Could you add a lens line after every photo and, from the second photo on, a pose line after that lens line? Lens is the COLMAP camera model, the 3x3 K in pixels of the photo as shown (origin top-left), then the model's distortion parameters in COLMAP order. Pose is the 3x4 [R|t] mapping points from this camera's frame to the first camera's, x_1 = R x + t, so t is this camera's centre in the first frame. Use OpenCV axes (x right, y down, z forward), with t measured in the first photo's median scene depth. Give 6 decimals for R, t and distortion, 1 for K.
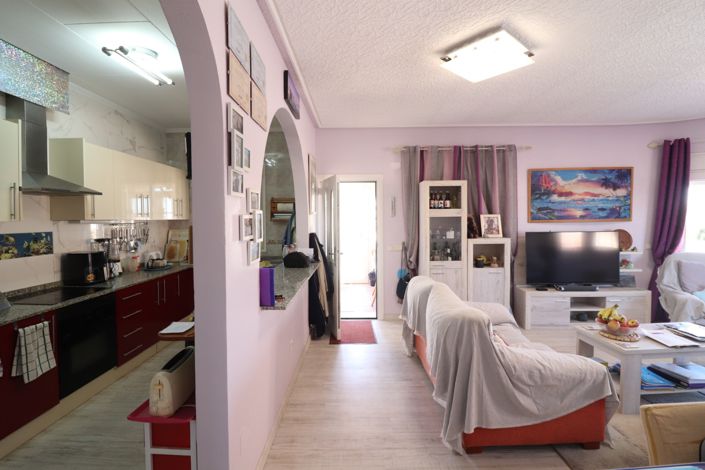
lens RADIAL K [[329.1, 0, 349.6], [0, 329.1, 229.2], [0, 0, 1]] dist [-0.000954, -0.012174]
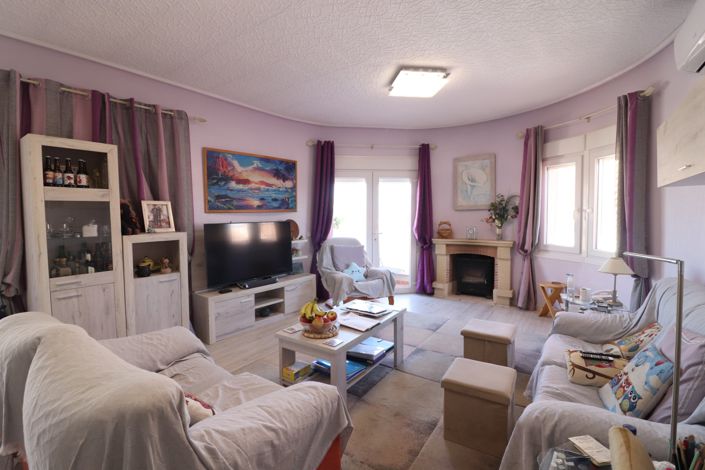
lens RADIAL K [[329.1, 0, 349.6], [0, 329.1, 229.2], [0, 0, 1]] dist [-0.000954, -0.012174]
pose [[0.580970, -0.035268, 0.813161, 0.090976], [0.032149, 0.999275, 0.020371, 0.017283], [-0.813290, 0.014307, 0.581683, 0.251652]]
